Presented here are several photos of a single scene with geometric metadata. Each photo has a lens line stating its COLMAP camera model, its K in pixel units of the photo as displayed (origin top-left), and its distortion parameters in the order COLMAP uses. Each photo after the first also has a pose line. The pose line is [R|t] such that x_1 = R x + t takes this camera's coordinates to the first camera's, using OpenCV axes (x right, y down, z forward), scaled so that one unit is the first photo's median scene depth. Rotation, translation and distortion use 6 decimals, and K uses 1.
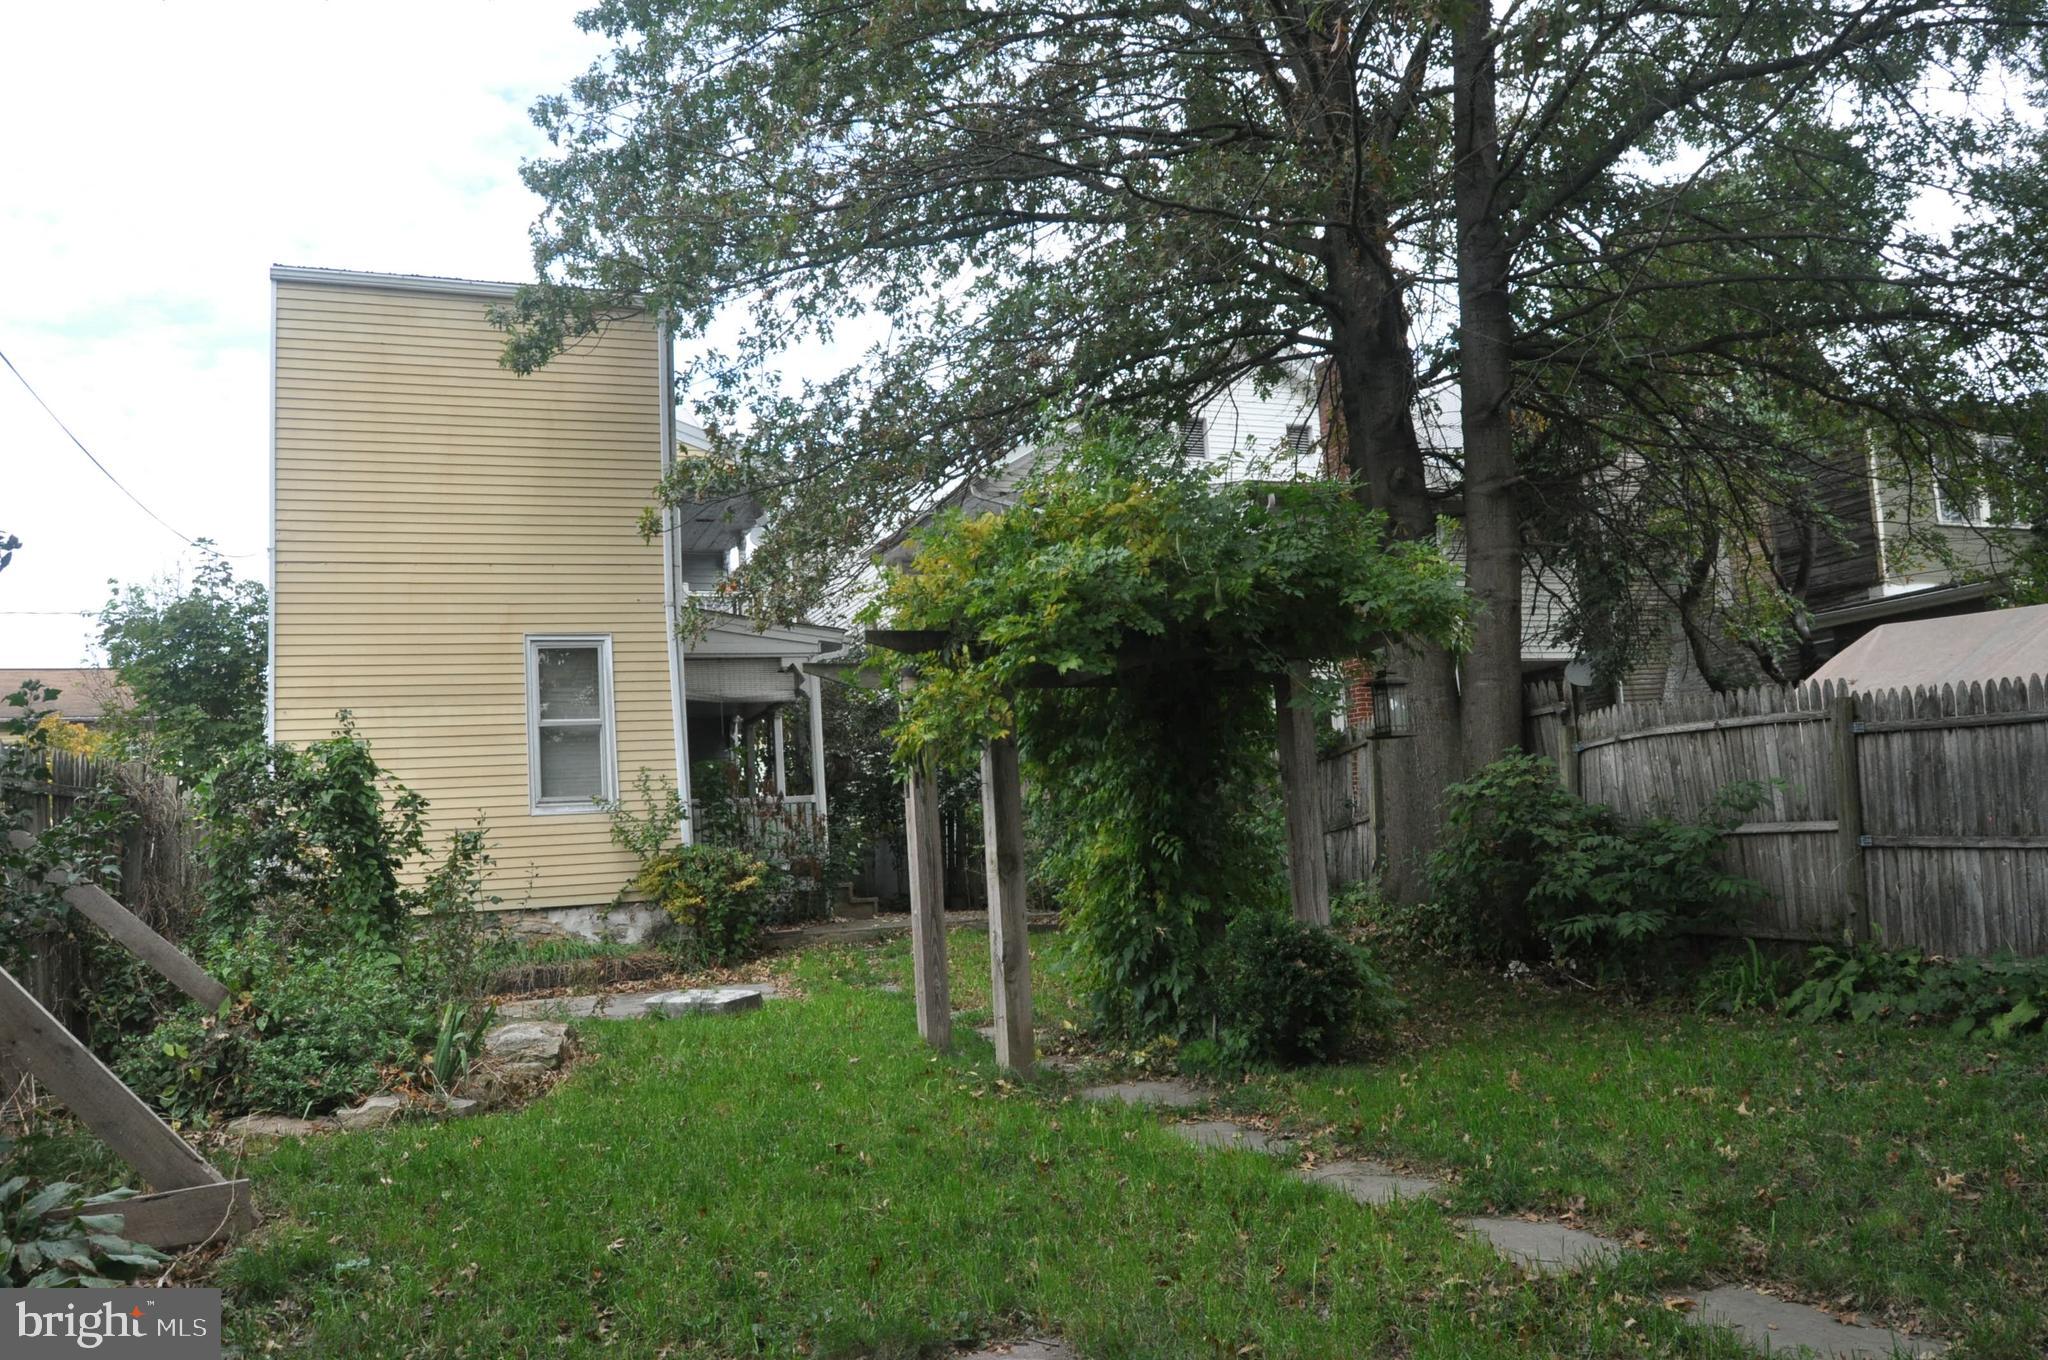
lens RADIAL K [[1534.4, 0, 1022.6], [0, 1534.4, 674.9], [0, 0, 1]] dist [0.000008, -0.000168]
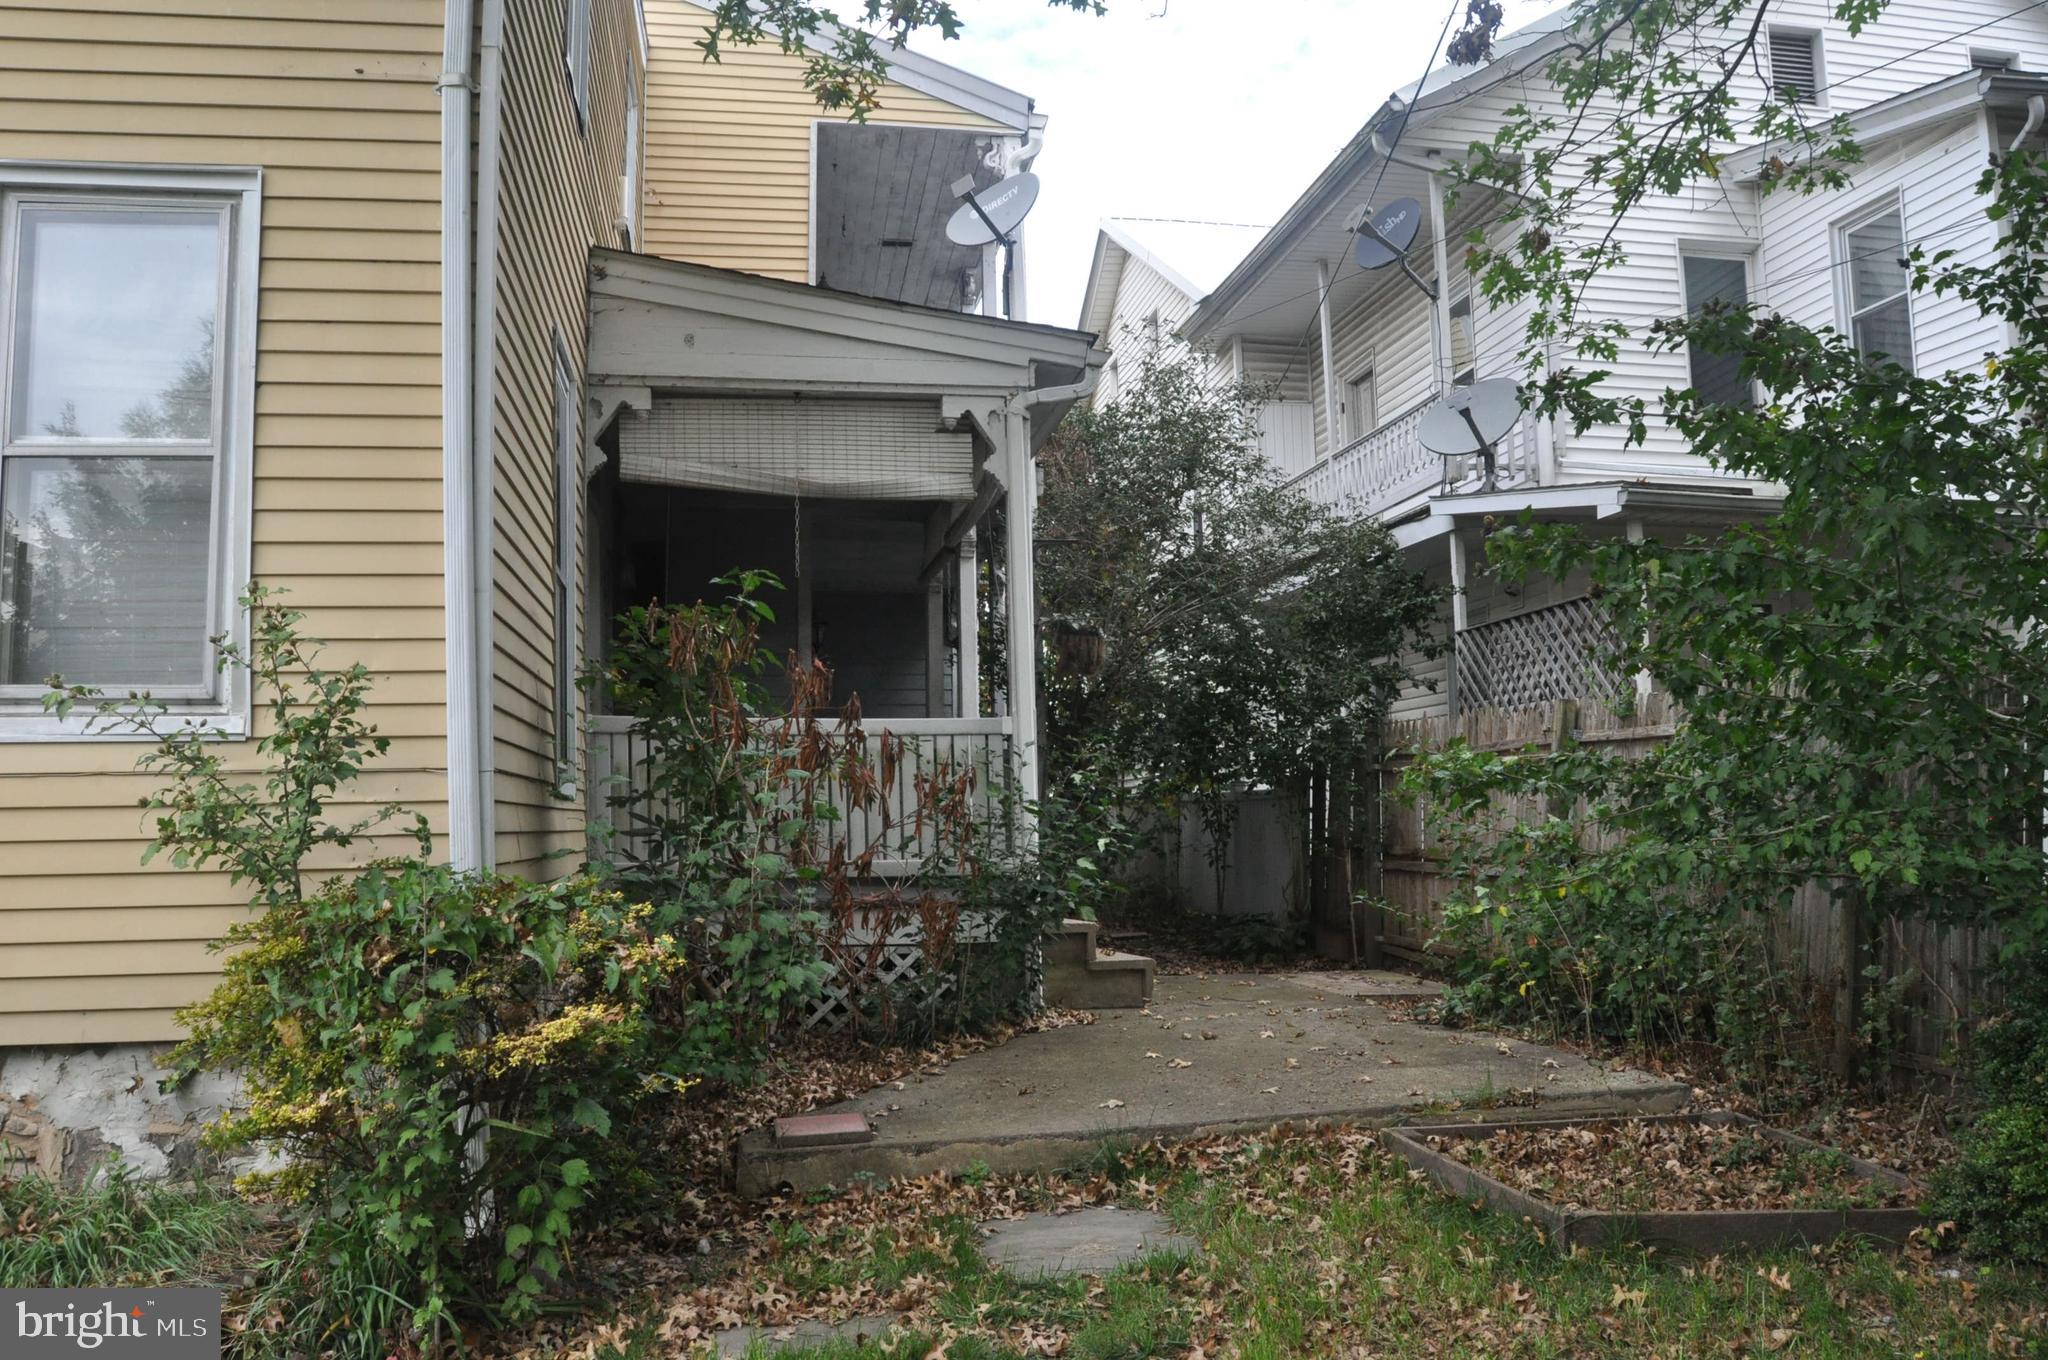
lens RADIAL K [[1534.4, 0, 1020.0], [0, 1534.4, 681.8], [0, 0, 1]] dist [0.000008, -0.000168]
pose [[0.973197, 0.025971, -0.228501, -0.035559], [-0.015166, 0.998688, 0.048915, 0.048190], [0.229472, -0.044138, 0.972314, 0.589370]]
